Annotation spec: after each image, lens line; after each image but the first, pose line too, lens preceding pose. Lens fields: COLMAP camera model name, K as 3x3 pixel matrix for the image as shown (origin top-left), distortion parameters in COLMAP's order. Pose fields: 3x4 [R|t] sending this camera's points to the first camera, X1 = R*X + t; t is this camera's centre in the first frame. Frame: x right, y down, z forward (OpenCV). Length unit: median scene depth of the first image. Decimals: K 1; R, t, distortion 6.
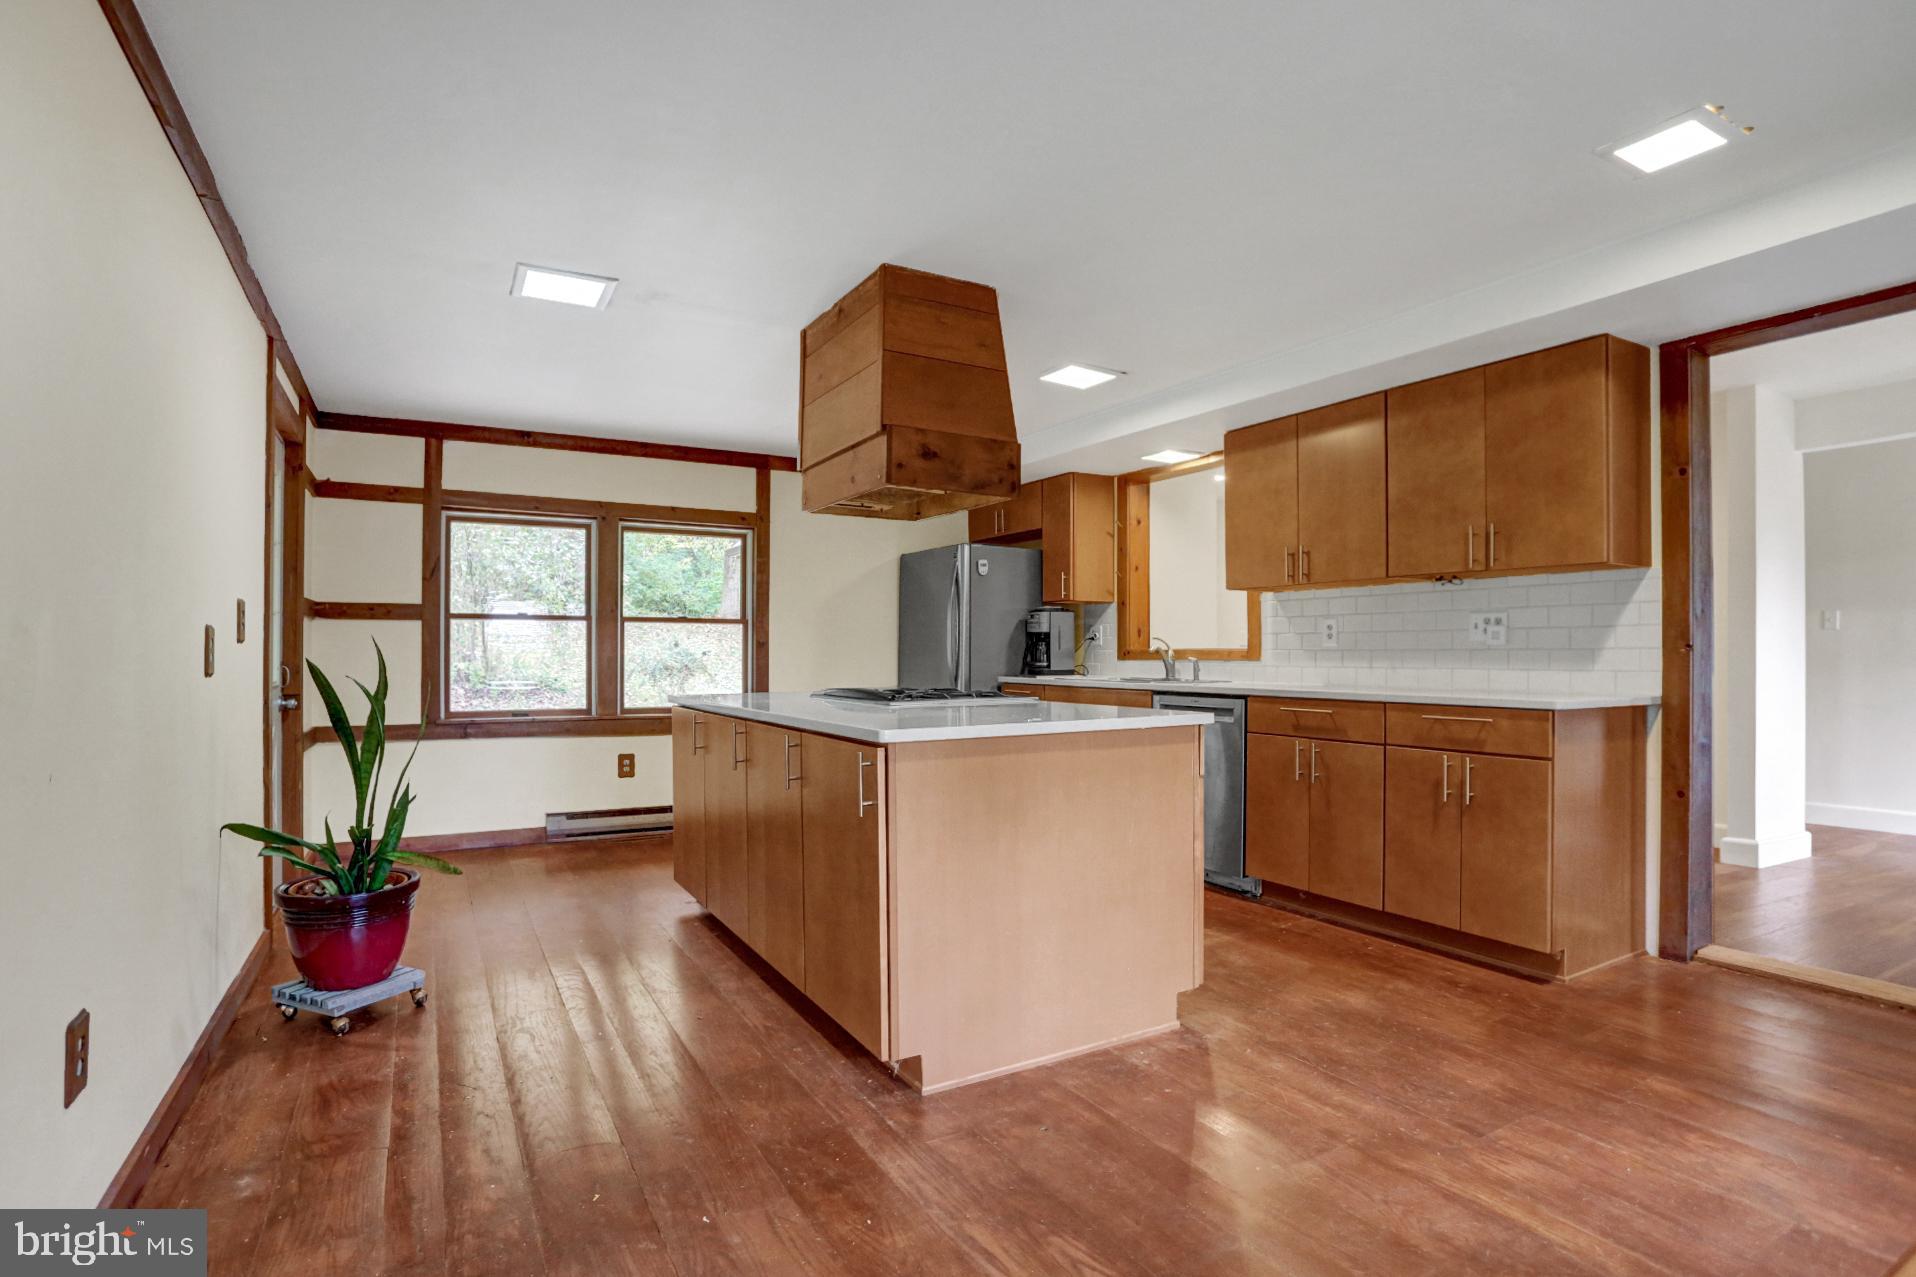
lens RADIAL K [[957.4, 0, 950.8], [0, 957.4, 649.5], [0, 0, 1]] dist [-0.056962, 0.000898]
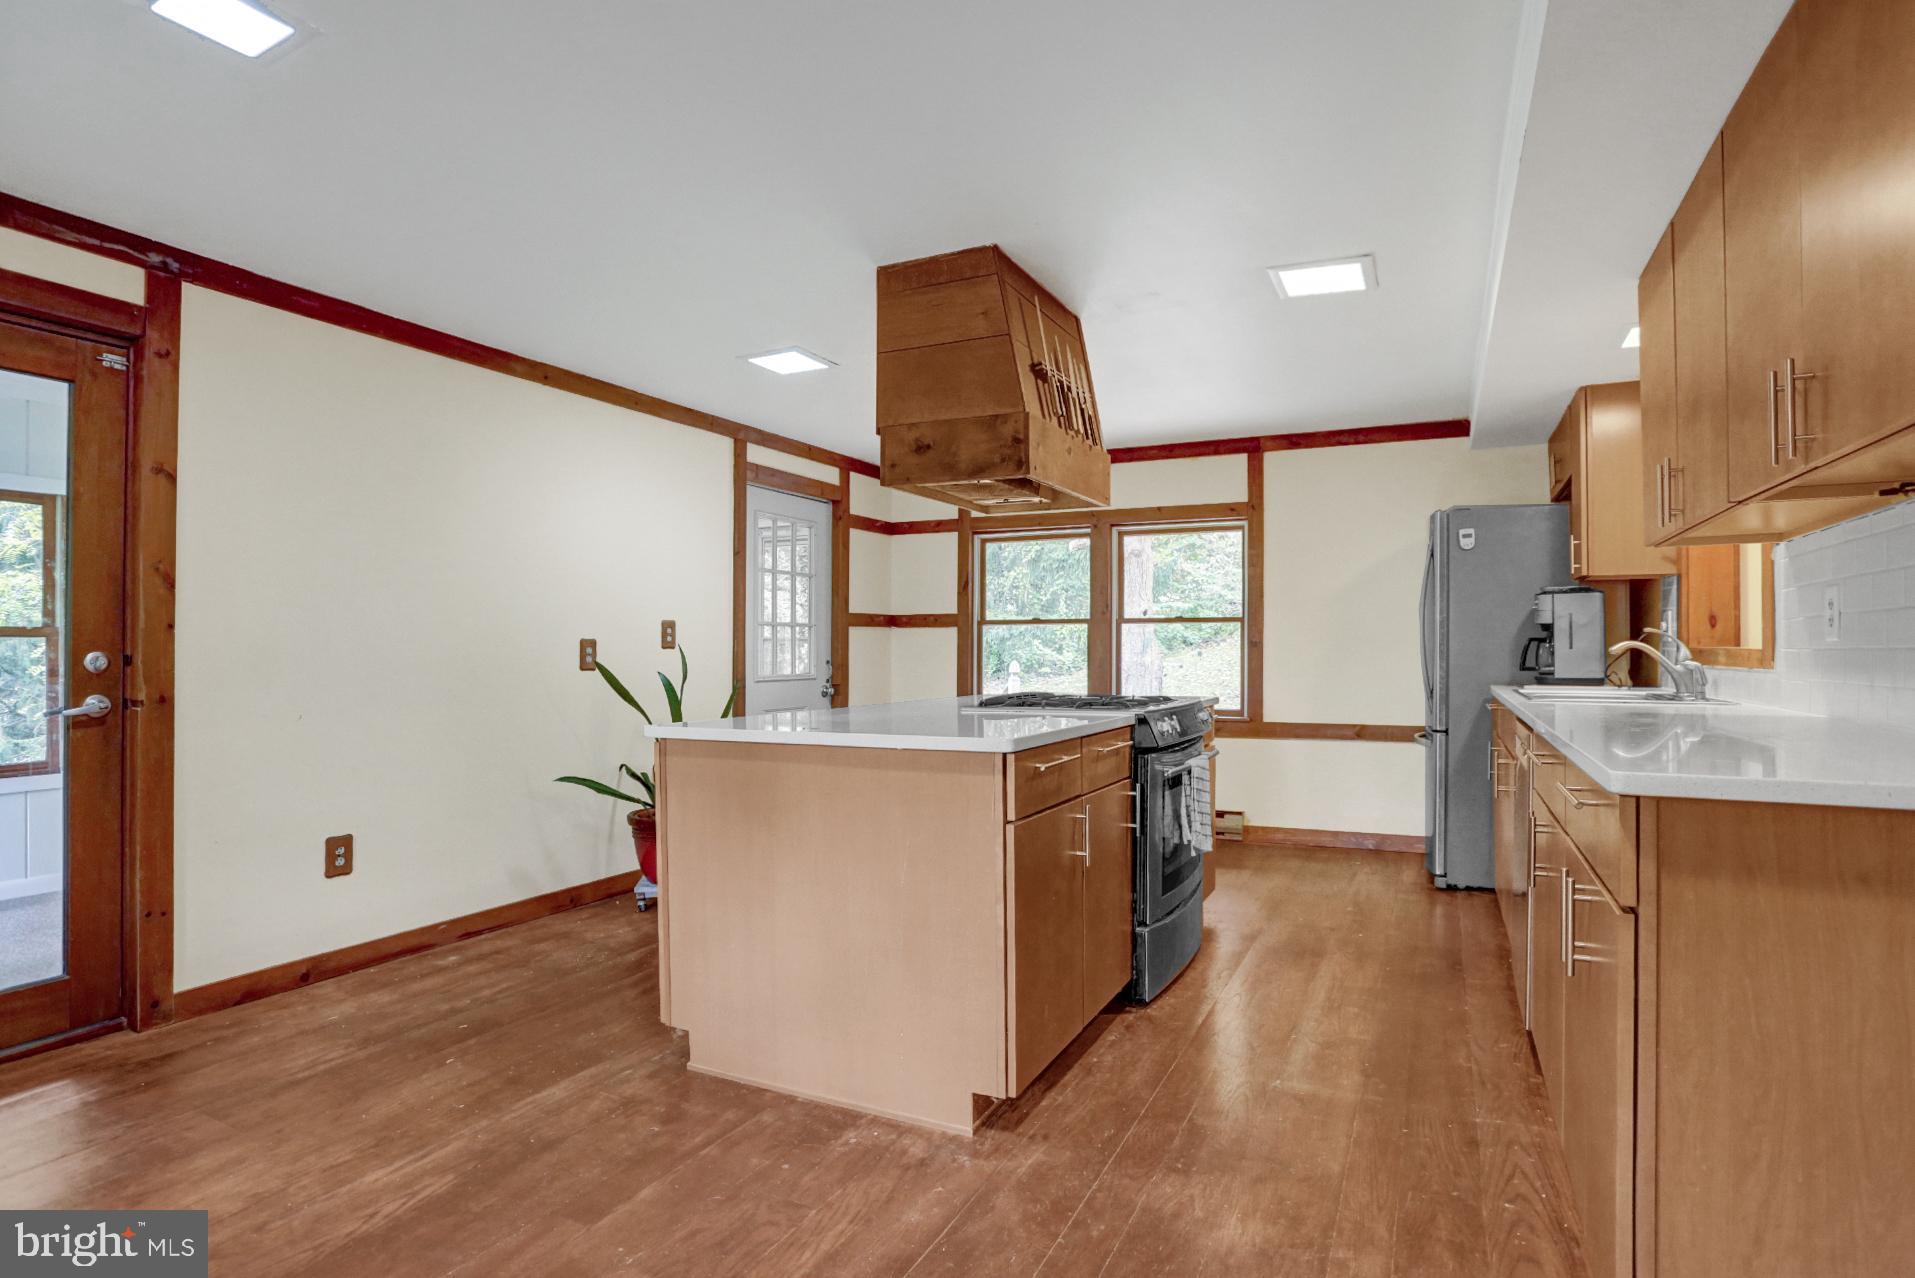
lens RADIAL K [[966.8, 0, 957.5], [0, 966.8, 639.0], [0, 0, 1]] dist [-0.038983, 0.000705]
pose [[0.570578, -0.011075, -0.821169, 0.470033], [0.003388, 0.999932, -0.011133, -0.001232], [0.821237, 0.003570, 0.570576, 0.285113]]
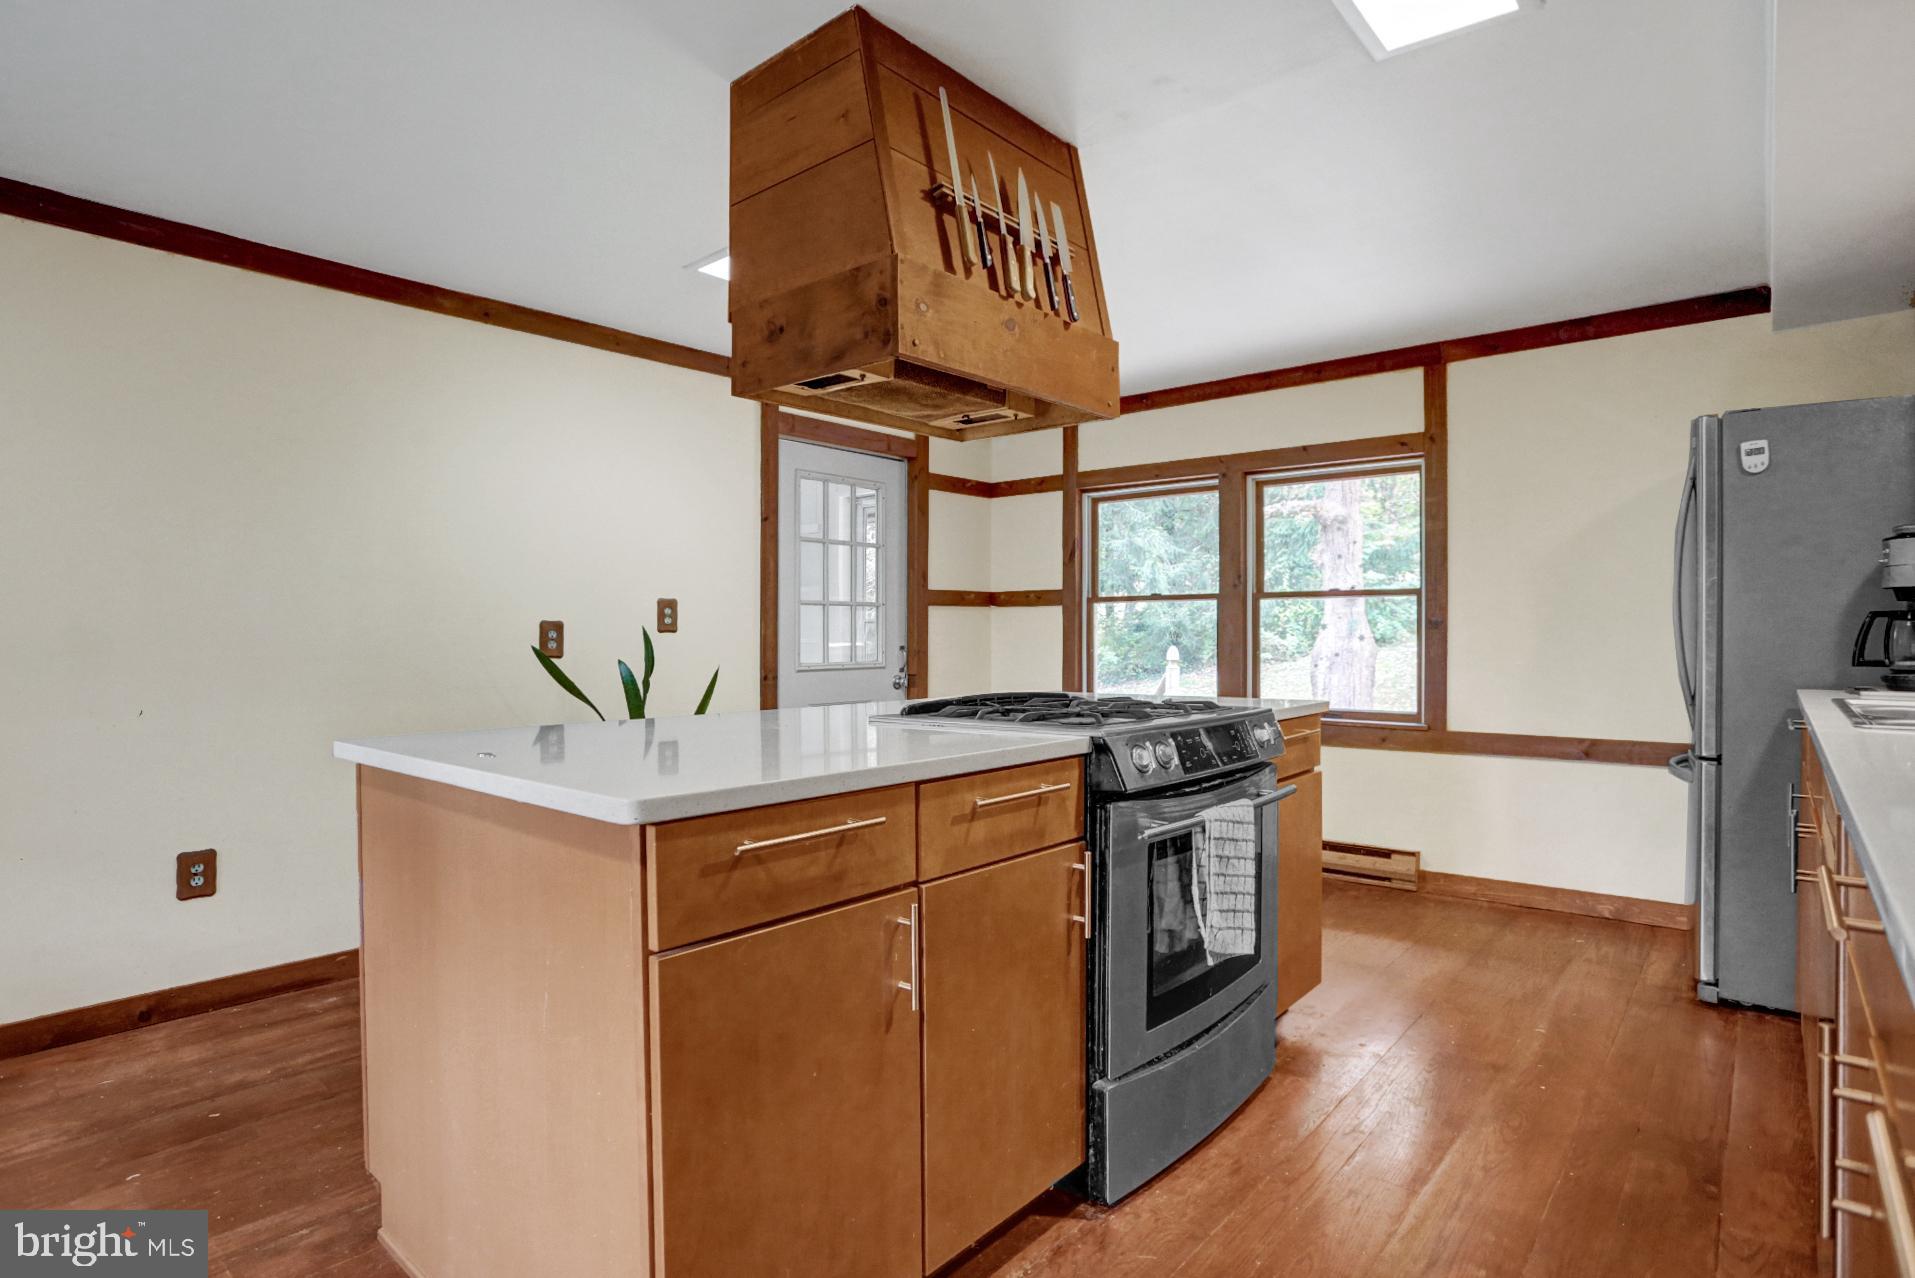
lens RADIAL K [[969.7, 0, 955.0], [0, 969.7, 626.9], [0, 0, 1]] dist [-0.048816, 0.022557]
pose [[0.352138, -0.009061, -0.935904, 0.373136], [0.004791, 0.999957, -0.007879, -0.000118], [0.935936, -0.001709, 0.352166, 0.527321]]
